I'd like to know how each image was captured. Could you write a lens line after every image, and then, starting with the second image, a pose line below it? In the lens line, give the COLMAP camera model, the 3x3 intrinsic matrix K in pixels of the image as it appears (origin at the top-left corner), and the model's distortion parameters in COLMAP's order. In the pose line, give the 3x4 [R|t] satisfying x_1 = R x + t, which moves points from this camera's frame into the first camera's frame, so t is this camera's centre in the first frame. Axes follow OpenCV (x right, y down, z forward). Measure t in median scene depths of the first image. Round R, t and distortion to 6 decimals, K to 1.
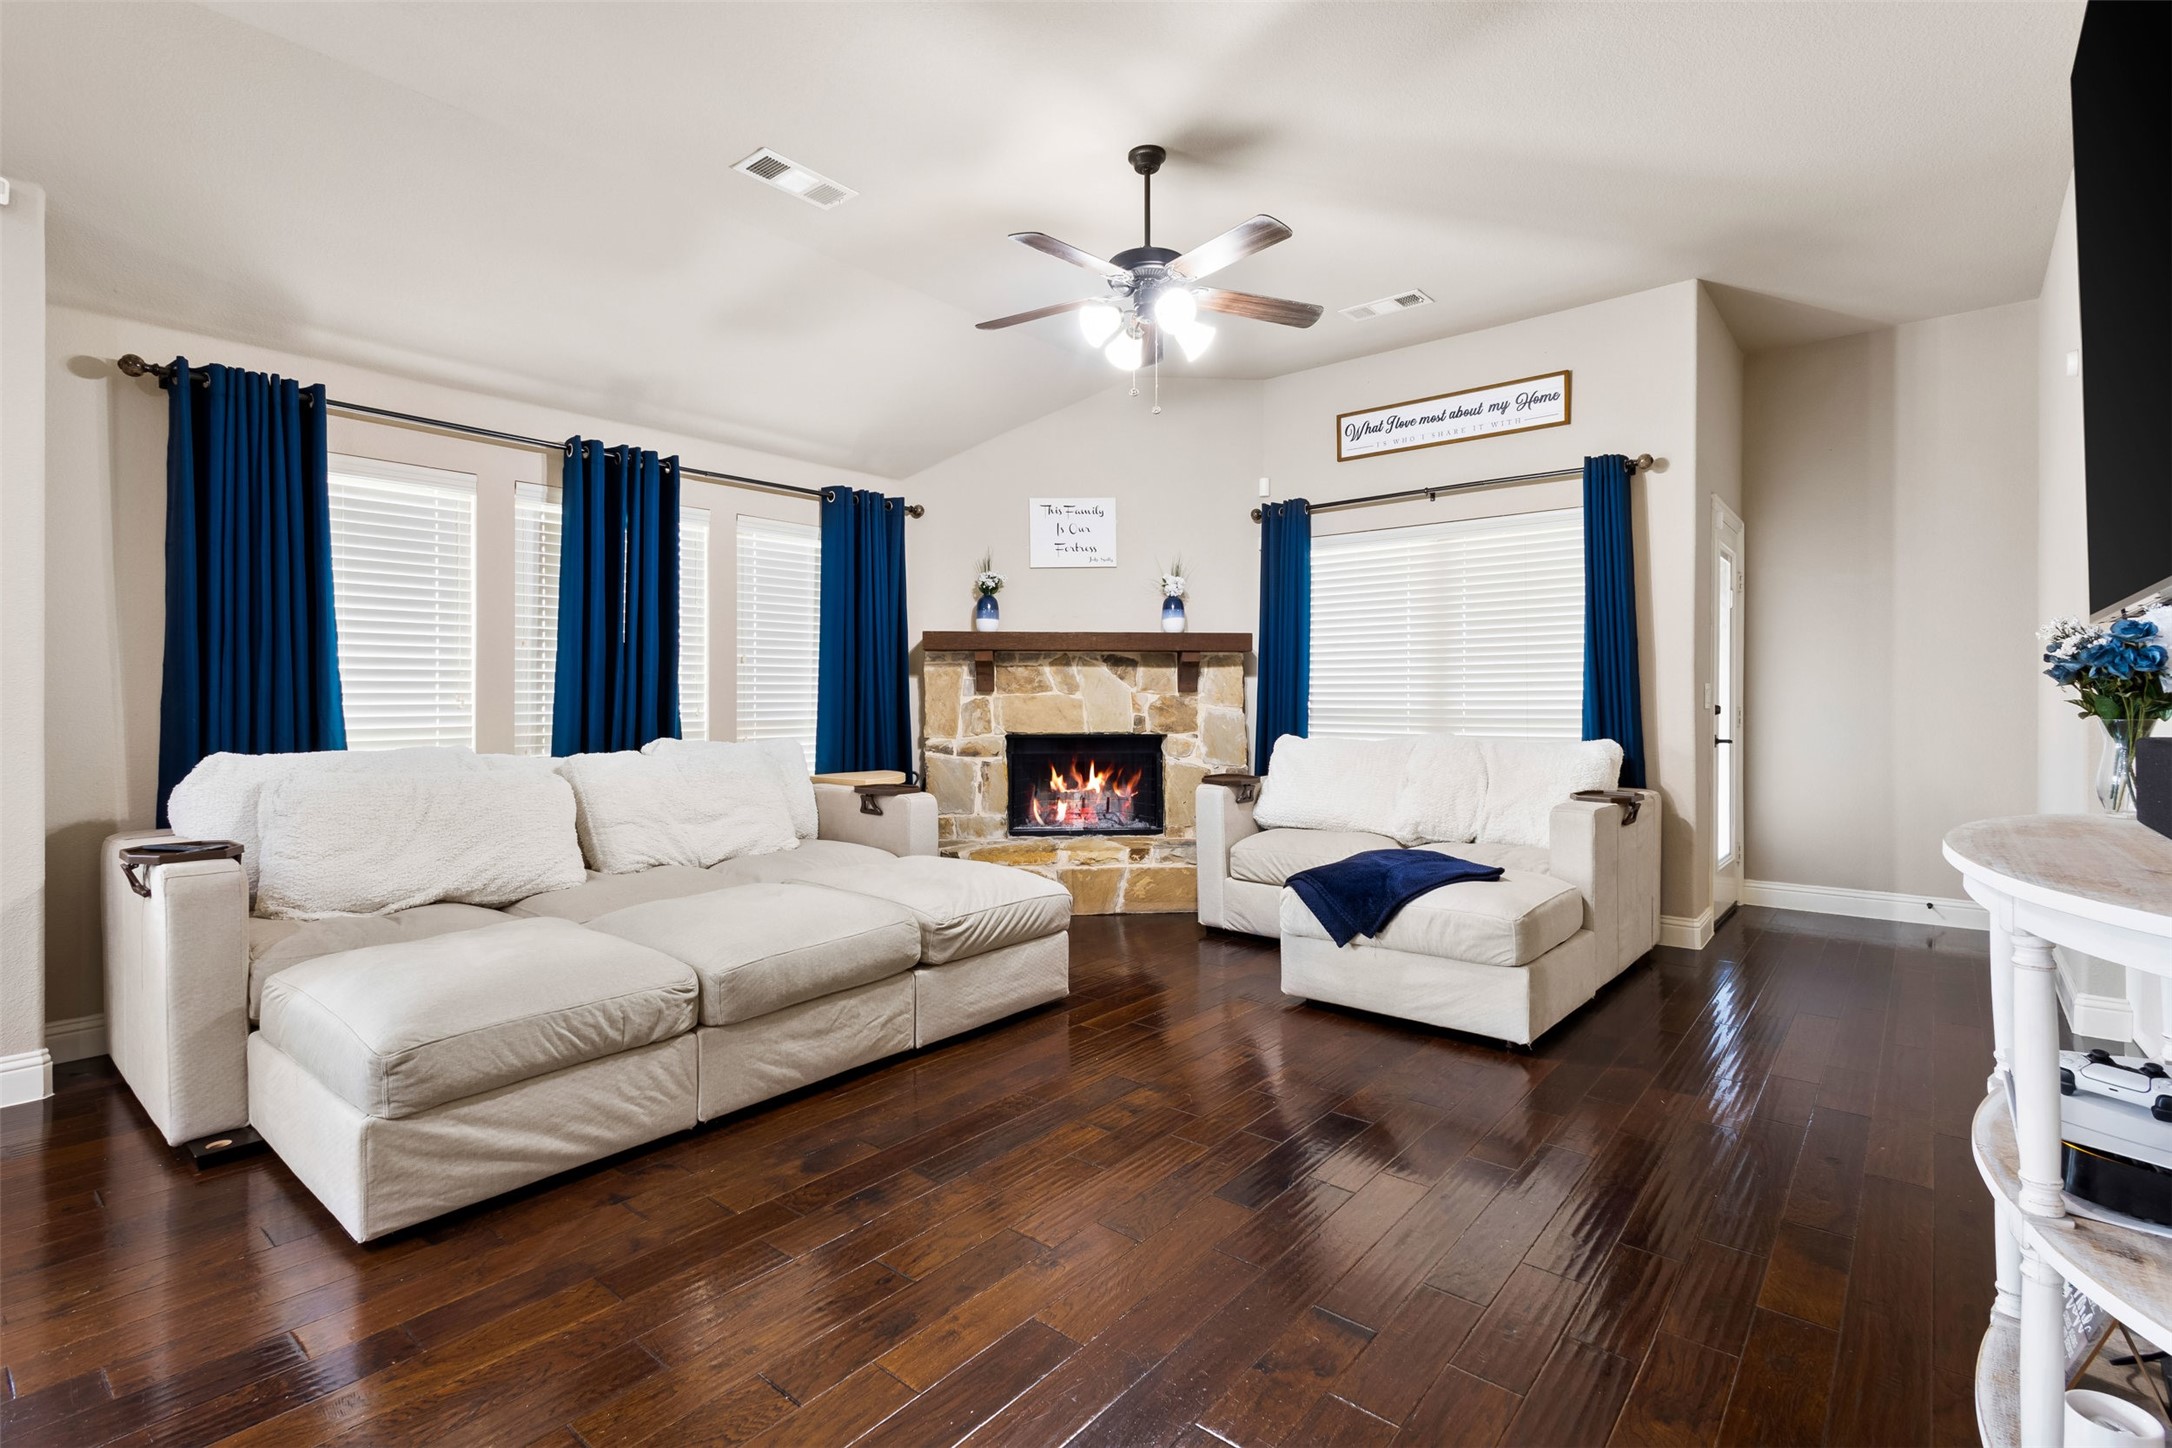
lens RADIAL K [[999.1, 0, 1094.7], [0, 999.1, 707.2], [0, 0, 1]] dist [0.001849, -0.000928]
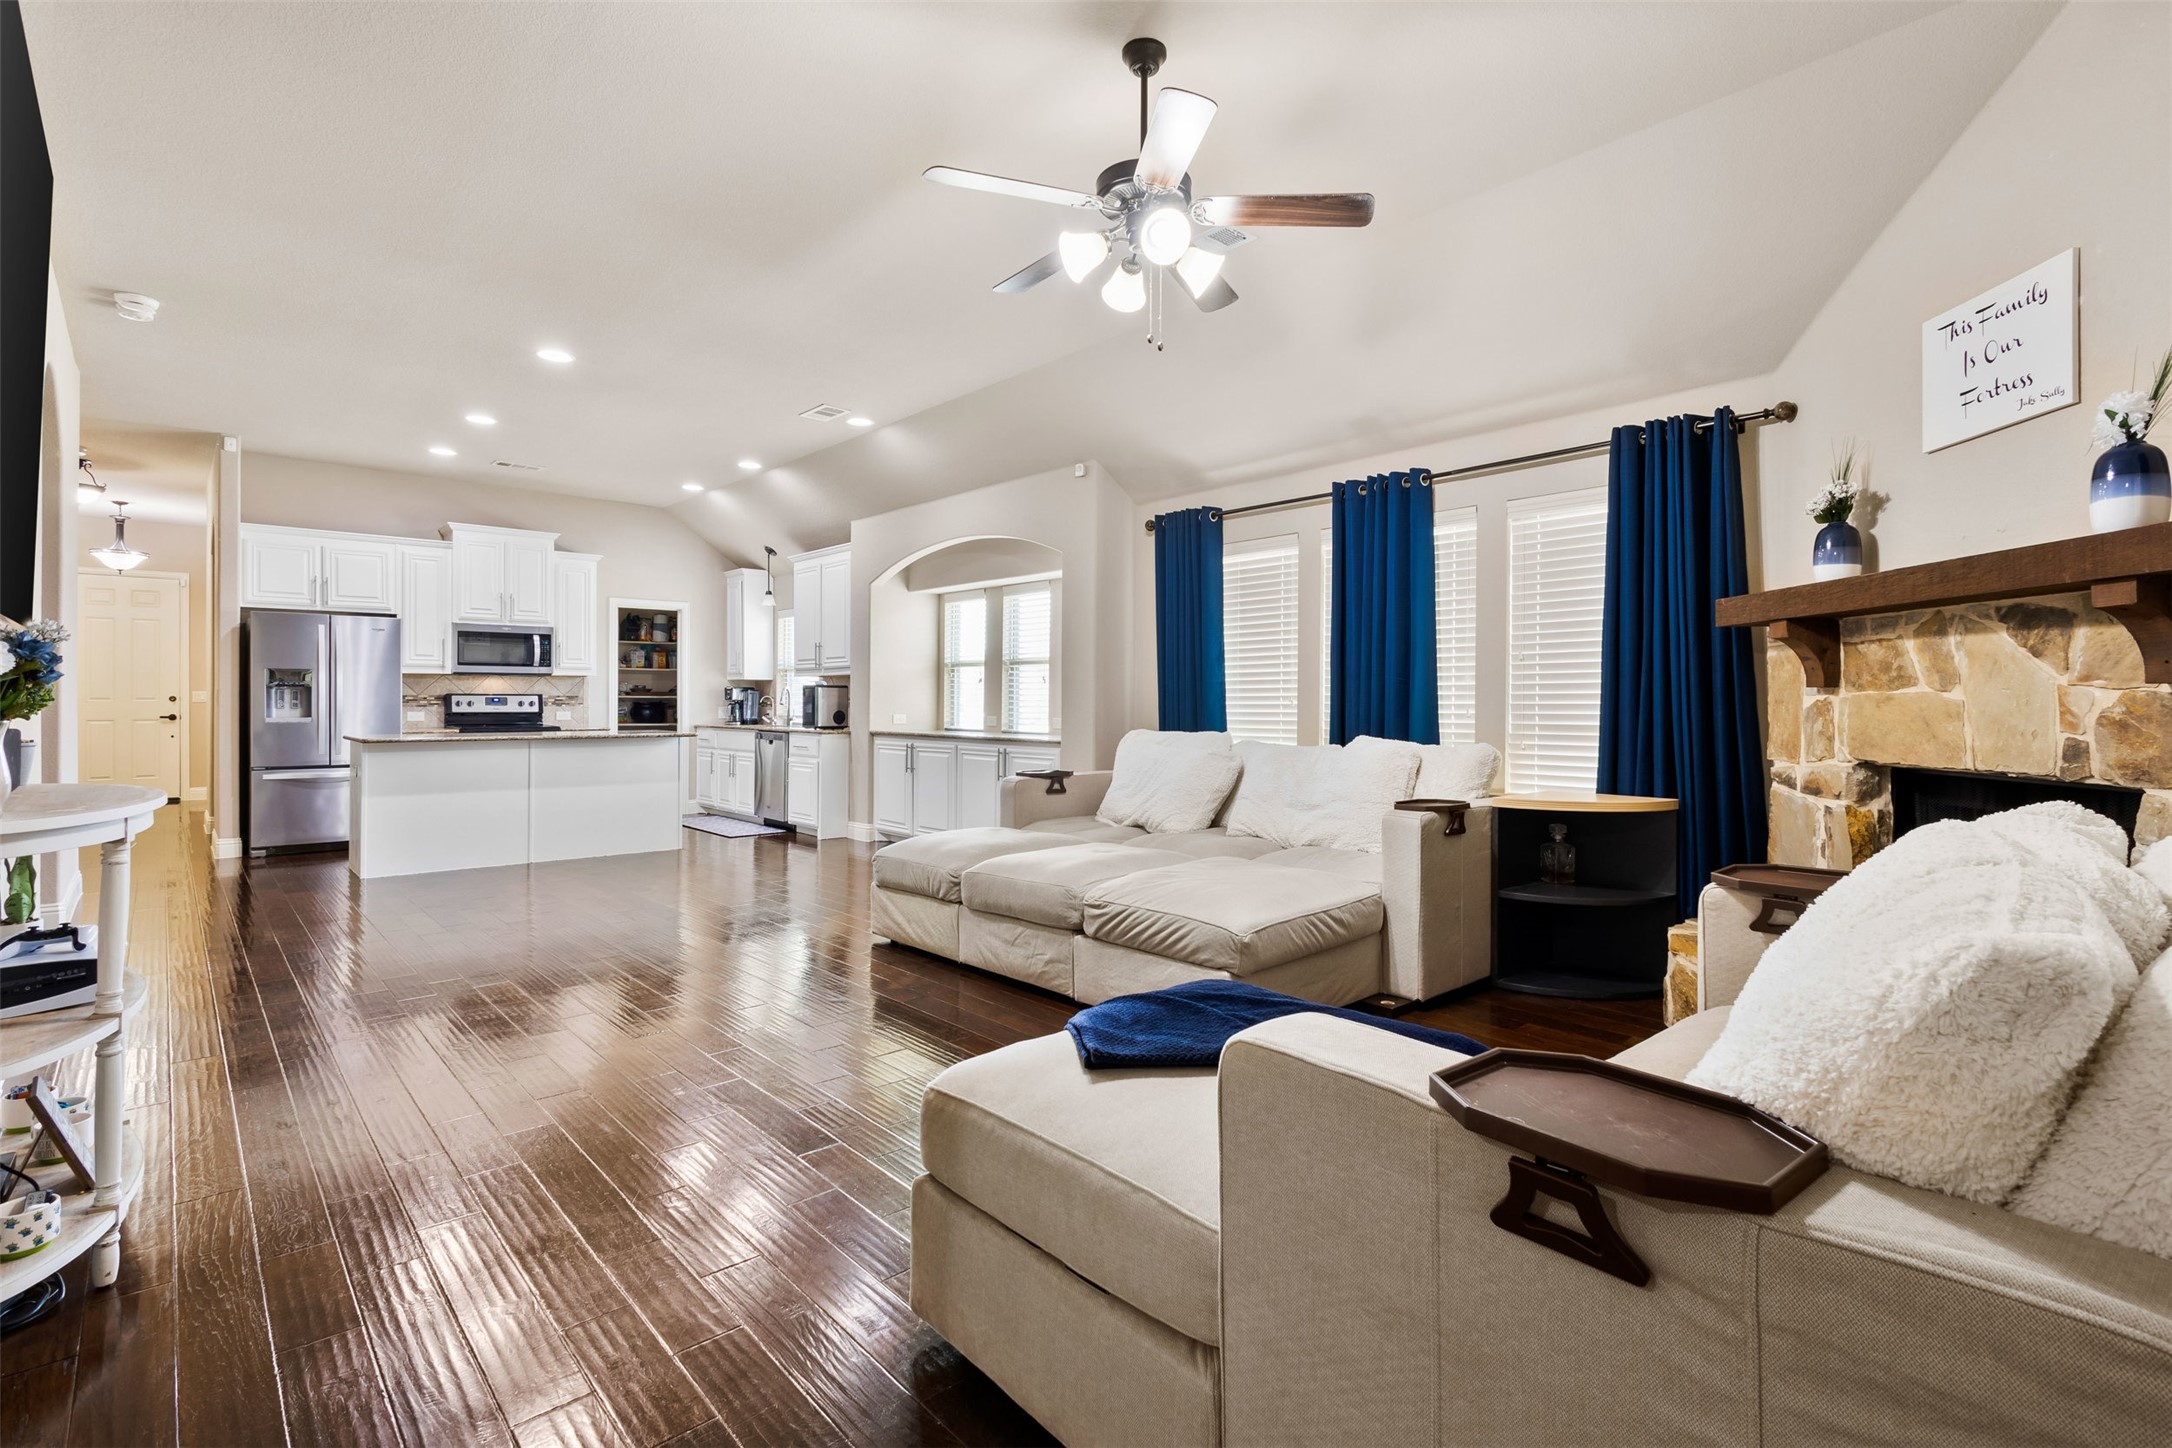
lens RADIAL K [[999.1, 0, 1091.5], [0, 999.1, 709.8], [0, 0, 1]] dist [0.001849, -0.000928]
pose [[-0.134031, 0.010114, -0.990925, 0.535545], [-0.009136, 0.999893, 0.011441, -0.005508], [0.990935, 0.010586, -0.133924, 0.647831]]
